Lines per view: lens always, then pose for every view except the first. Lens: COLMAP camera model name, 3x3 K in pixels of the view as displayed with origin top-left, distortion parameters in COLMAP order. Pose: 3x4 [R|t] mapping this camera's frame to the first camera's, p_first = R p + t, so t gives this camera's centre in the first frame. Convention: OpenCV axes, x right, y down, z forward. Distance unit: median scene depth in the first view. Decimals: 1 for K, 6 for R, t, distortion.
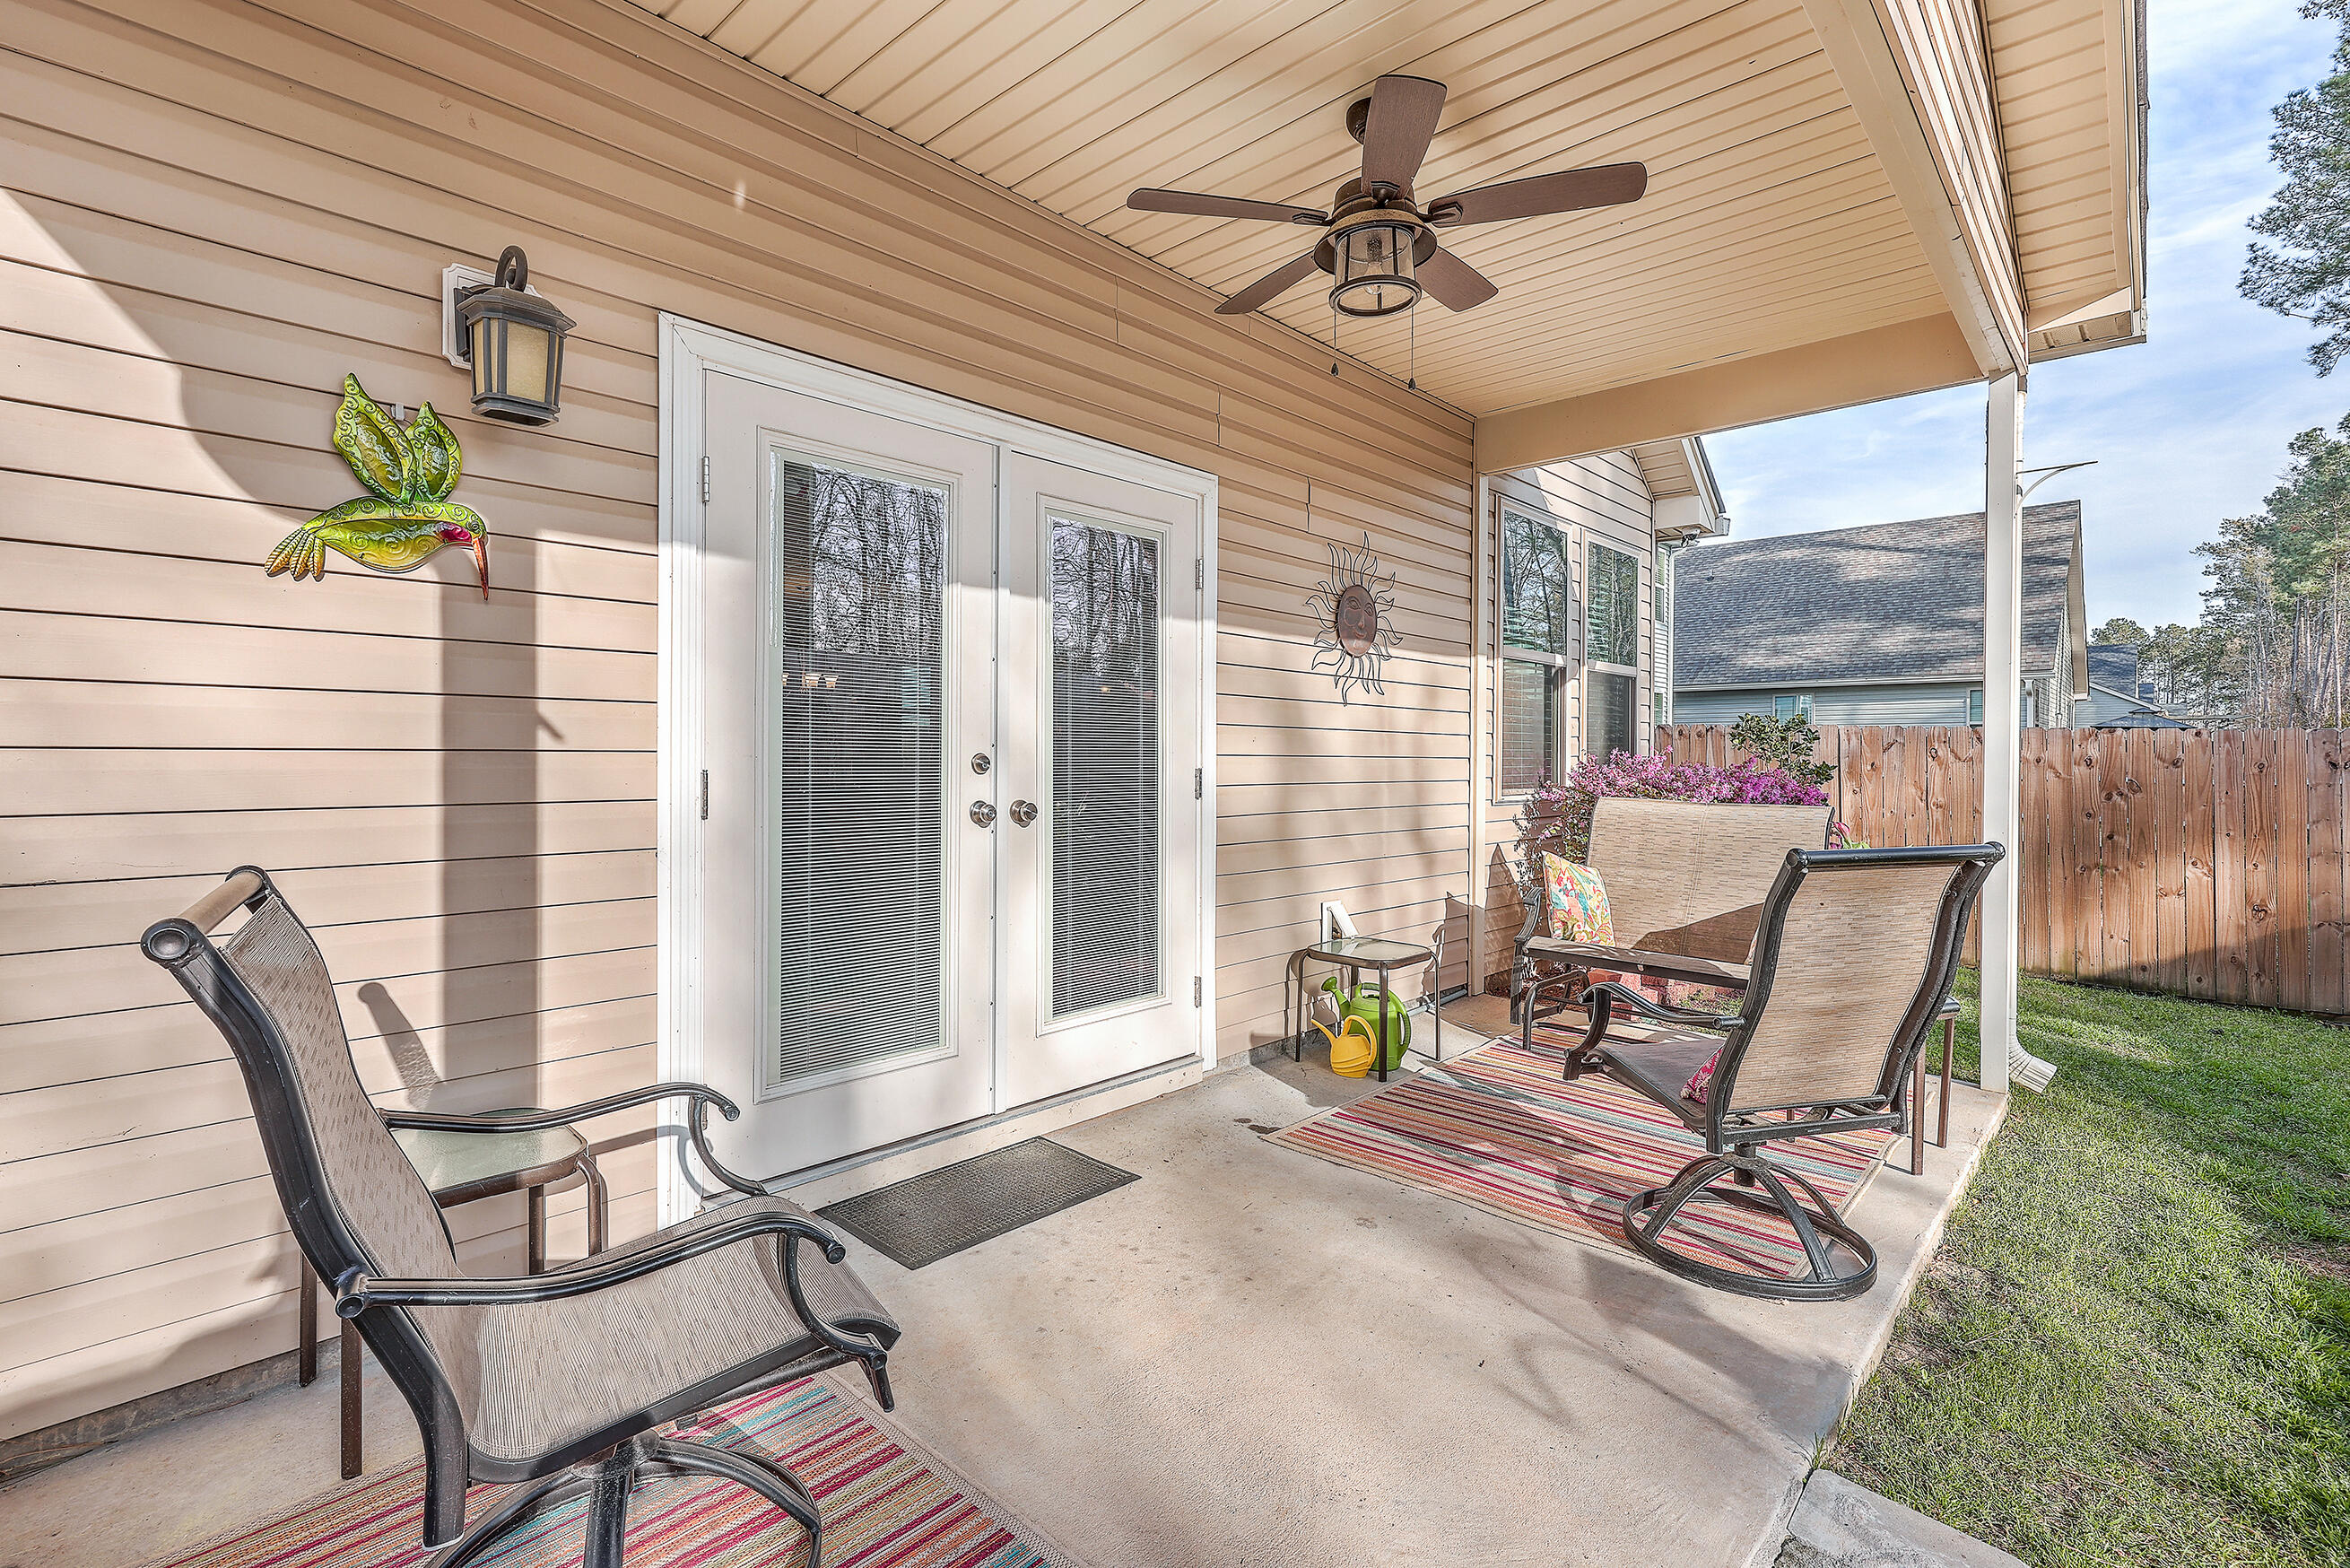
lens RADIAL K [[1071.4, 0, 1179.1], [0, 1071.4, 777.5], [0, 0, 1]] dist [-0.003540, 0.000012]
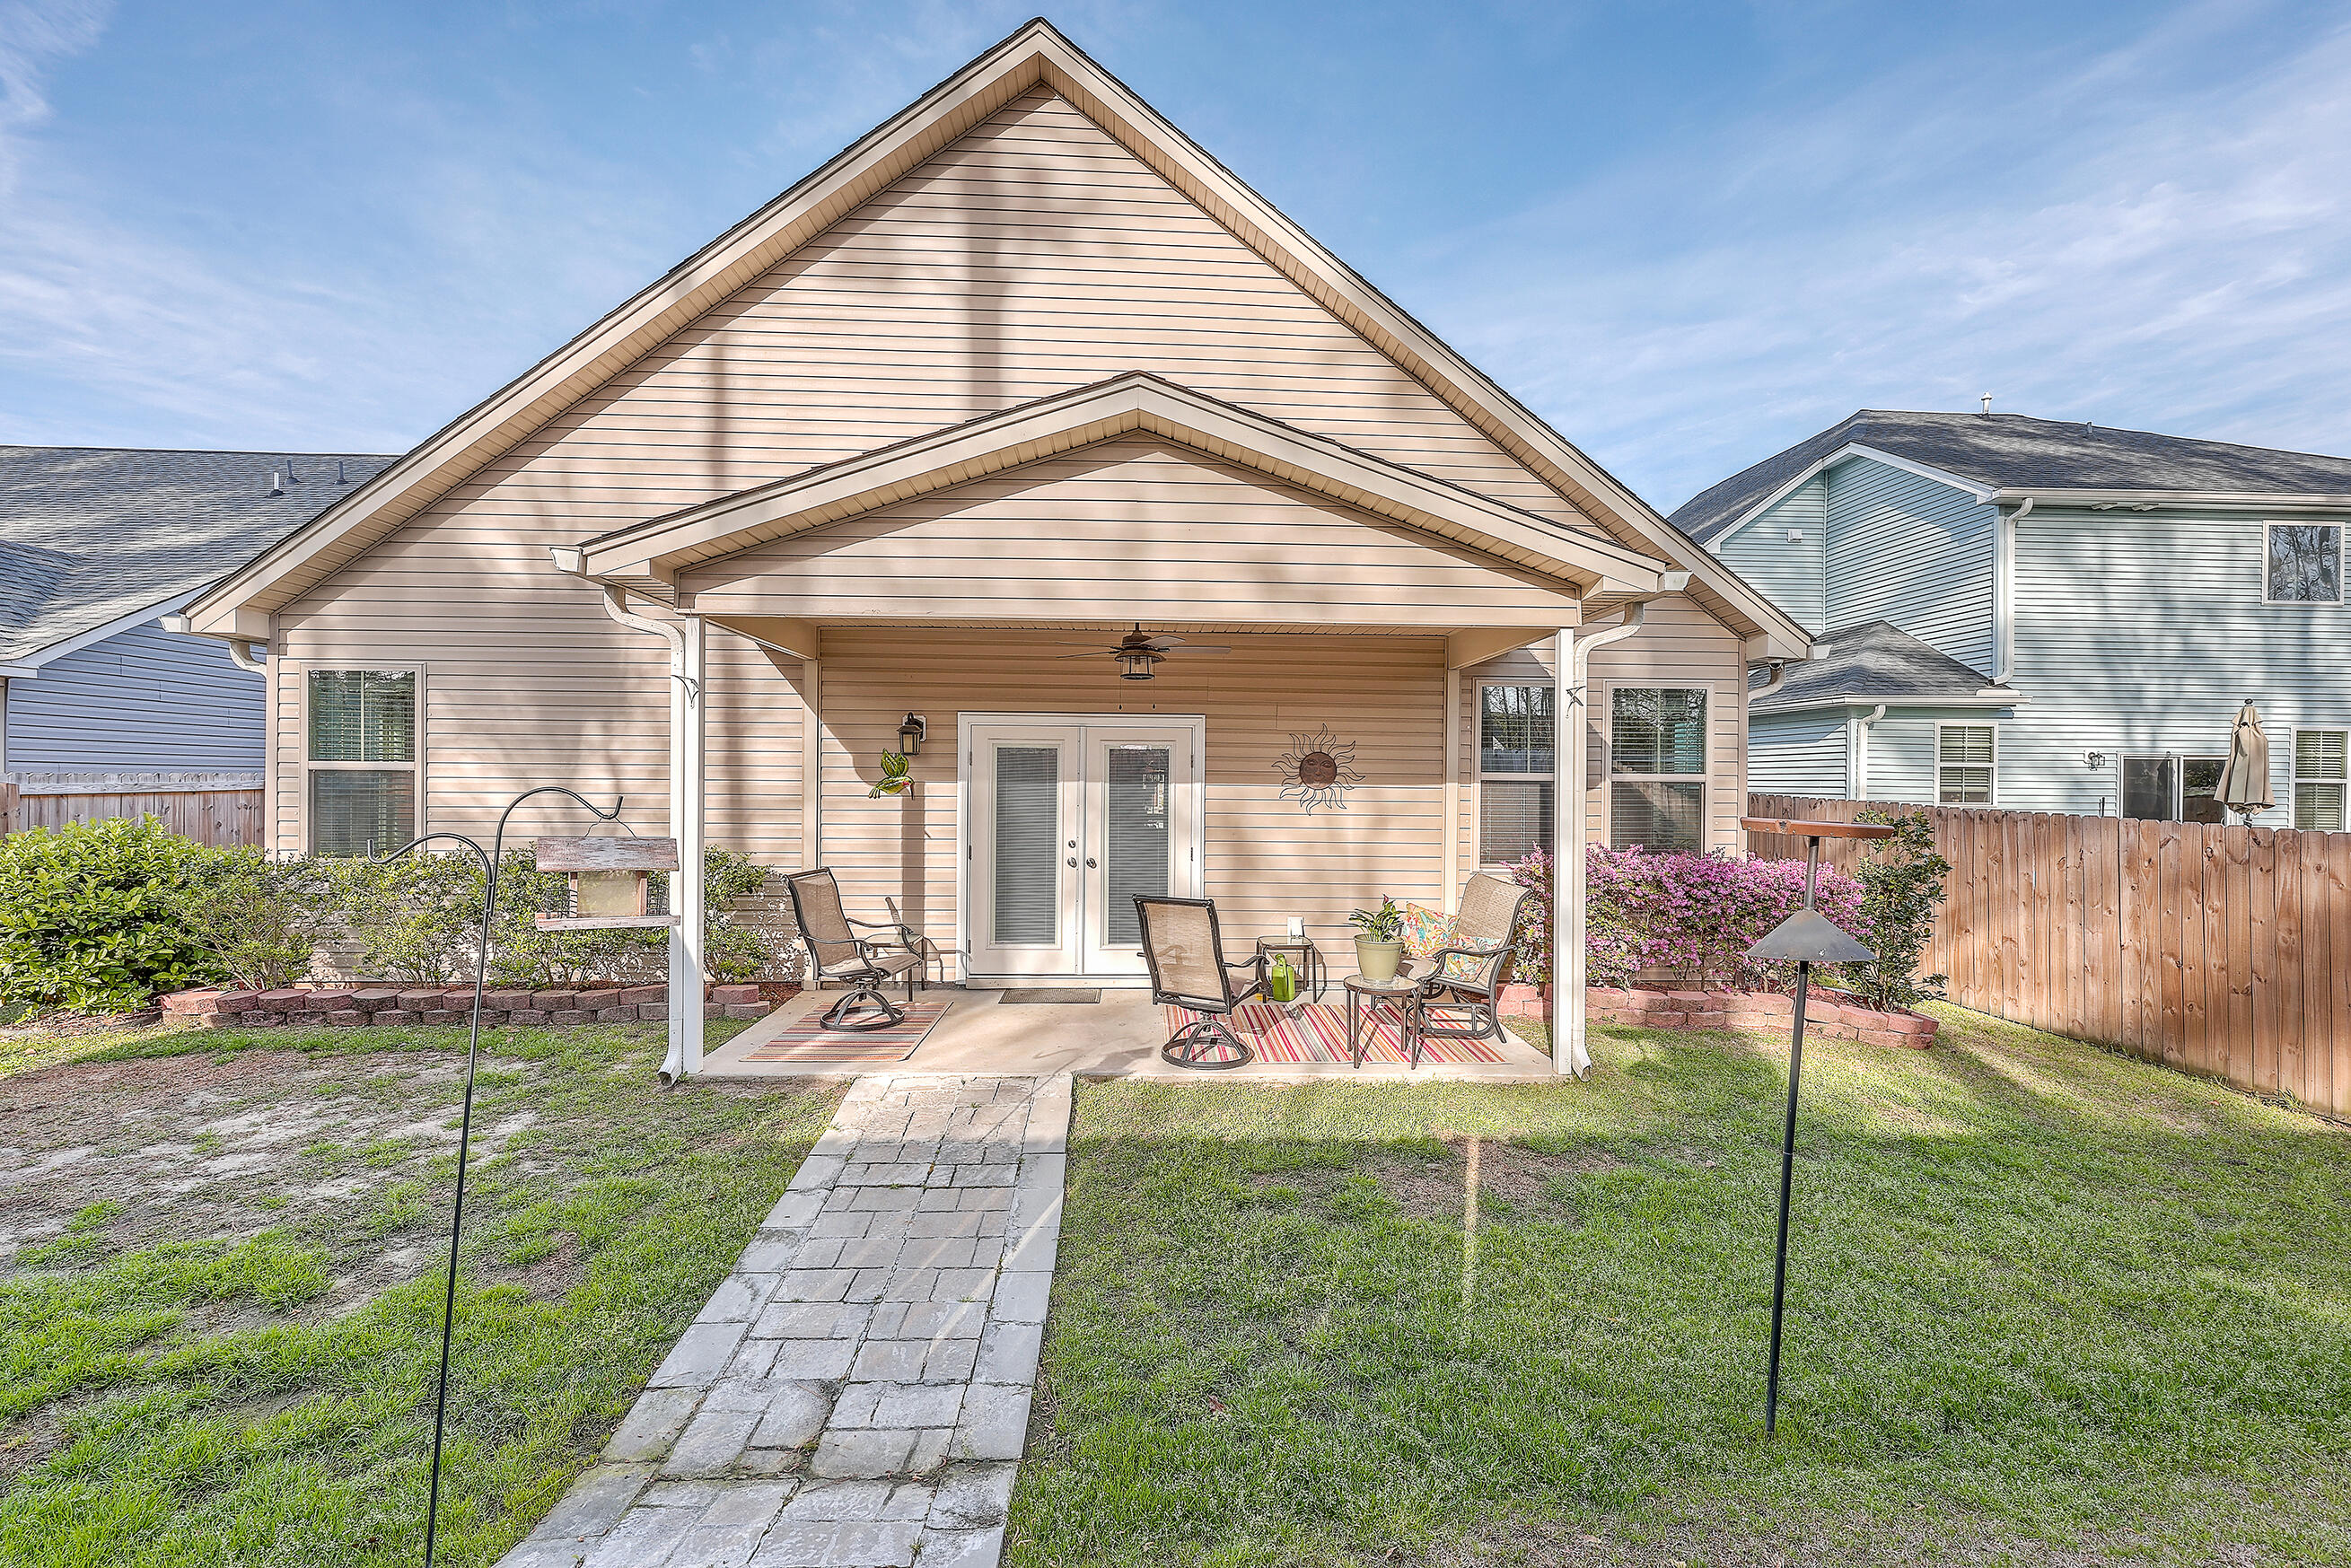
lens RADIAL K [[956.4, 0, 1191.3], [0, 956.4, 773.7], [0, 0, 1]] dist [0.001501, -0.000444]
pose [[0.707810, -0.006552, -0.706372, 1.199558], [-0.021401, 0.999299, -0.030715, -0.084444], [0.706078, 0.036858, 0.707174, -0.350181]]
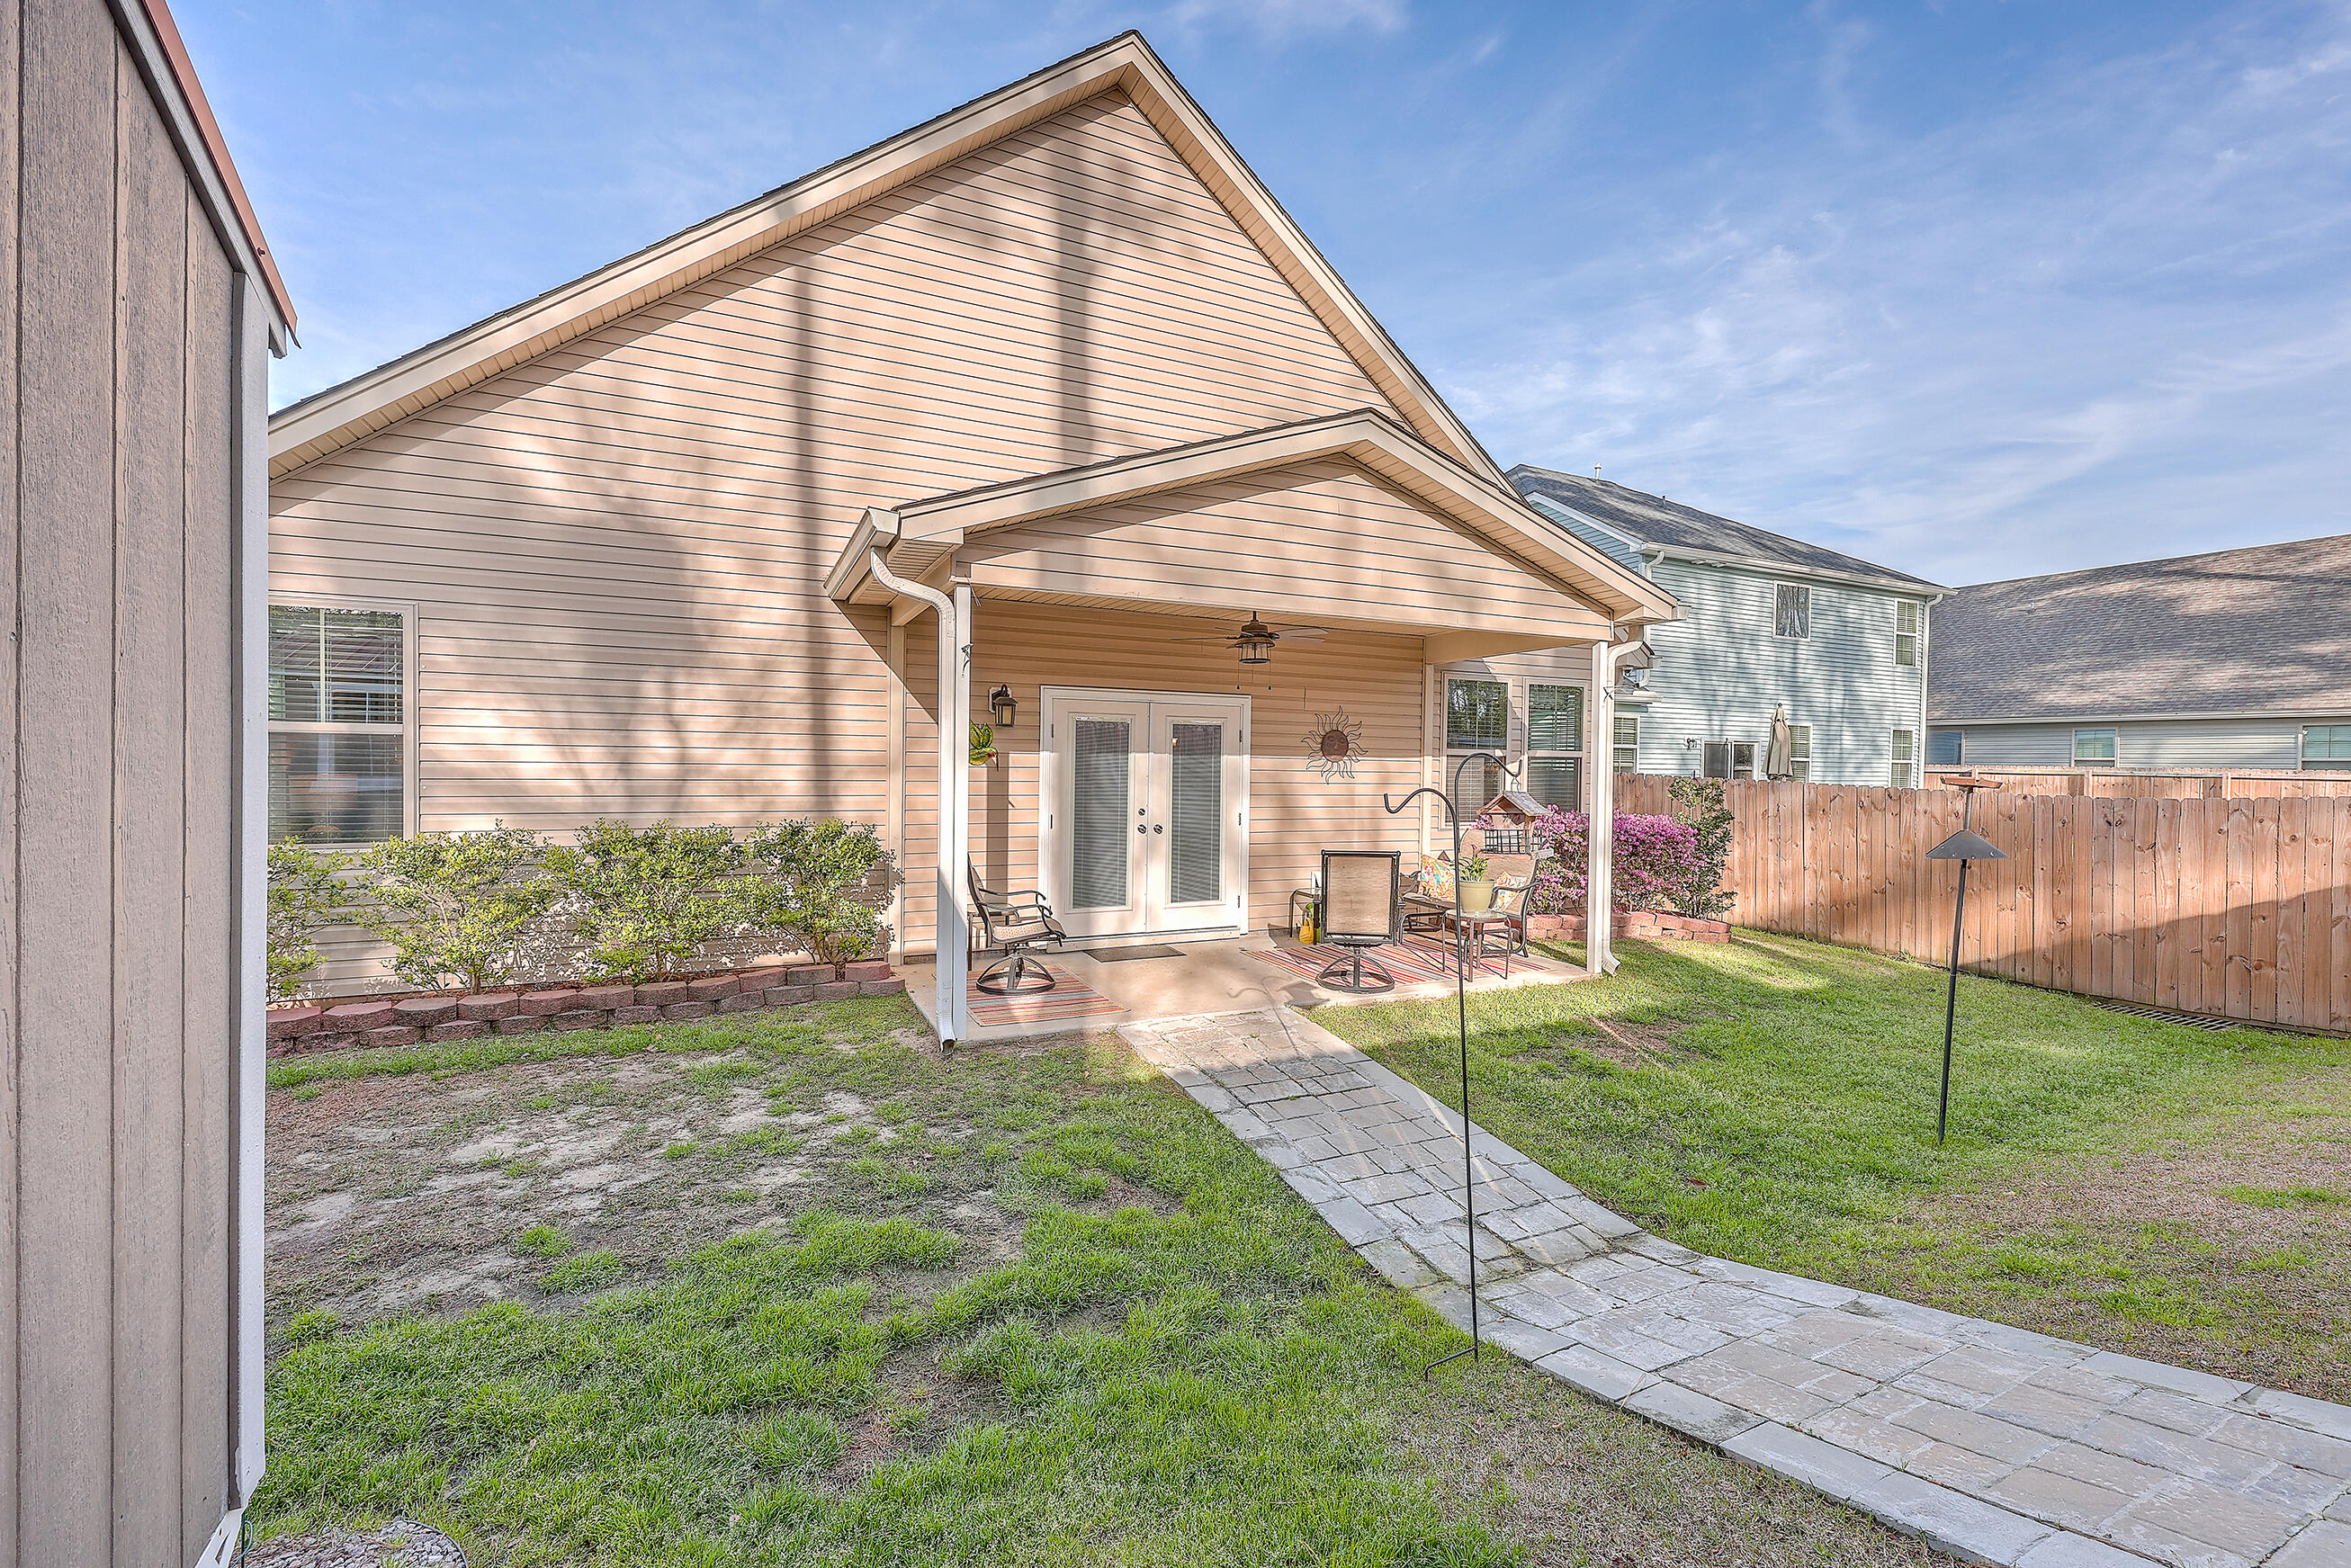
lens RADIAL K [[956.4, 0, 1183.5], [0, 956.4, 782.3], [0, 0, 1]] dist [0.001501, -0.000444]
pose [[0.926196, 0.015174, -0.376738, 0.621292], [-0.017355, 0.999847, -0.002397, -0.061165], [0.376644, 0.008759, 0.926317, -0.947559]]
